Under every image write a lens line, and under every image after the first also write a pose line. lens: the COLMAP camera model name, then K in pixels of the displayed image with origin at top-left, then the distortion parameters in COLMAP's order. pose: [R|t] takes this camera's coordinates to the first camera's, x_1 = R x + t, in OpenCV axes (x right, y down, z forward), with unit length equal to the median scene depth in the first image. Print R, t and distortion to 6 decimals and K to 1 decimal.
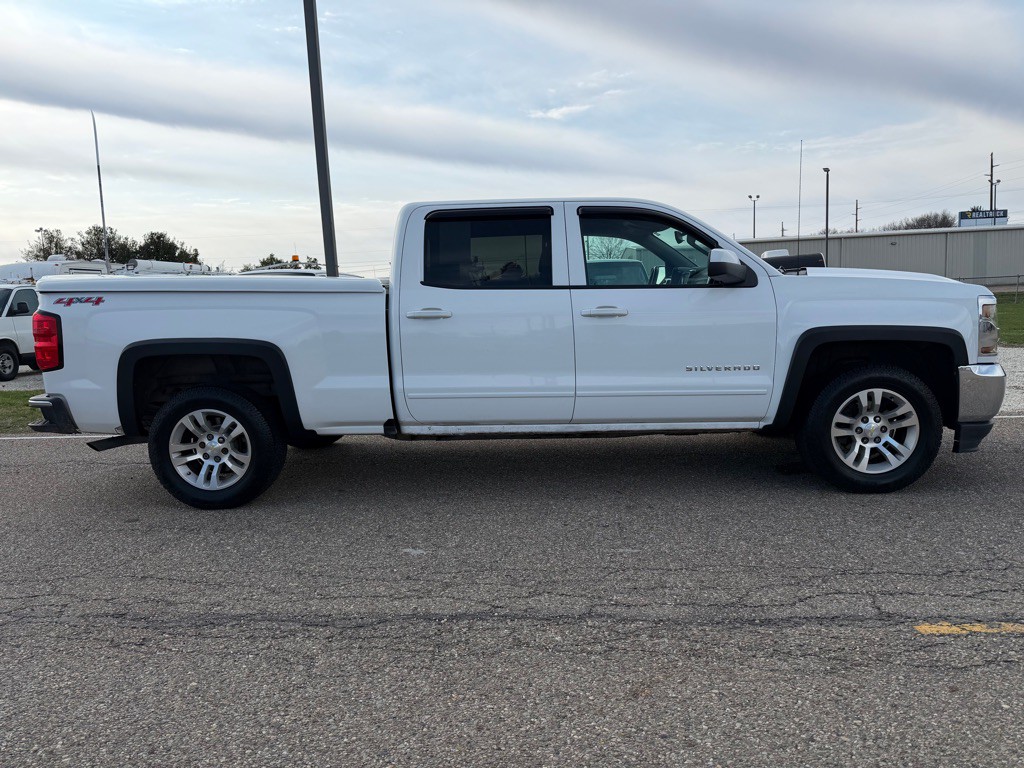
lens RADIAL K [[721.9, 0, 540.1], [0, 721.9, 392.9], [0, 0, 1]] dist [0.048917, -0.057990]
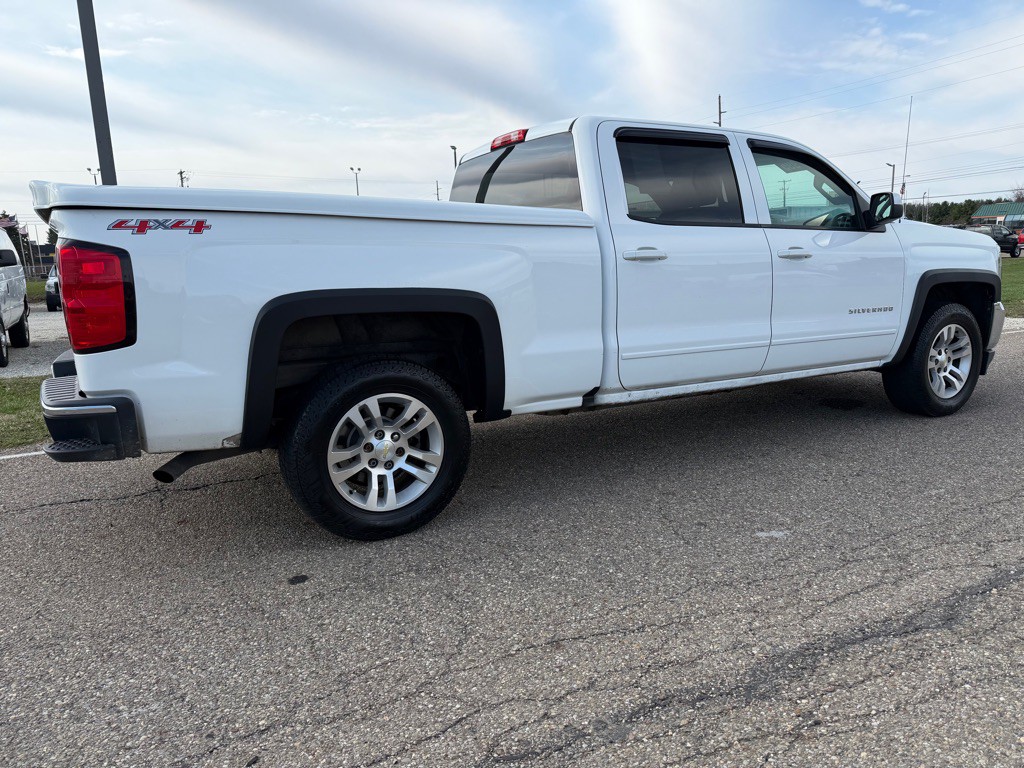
lens RADIAL K [[721.9, 0, 513.8], [0, 721.9, 388.8], [0, 0, 1]] dist [0.048917, -0.057990]
pose [[0.855982, -0.082912, 0.510315, -0.697849], [0.068464, 0.996542, 0.047072, -0.005439], [-0.512453, -0.005354, 0.858699, 0.362362]]
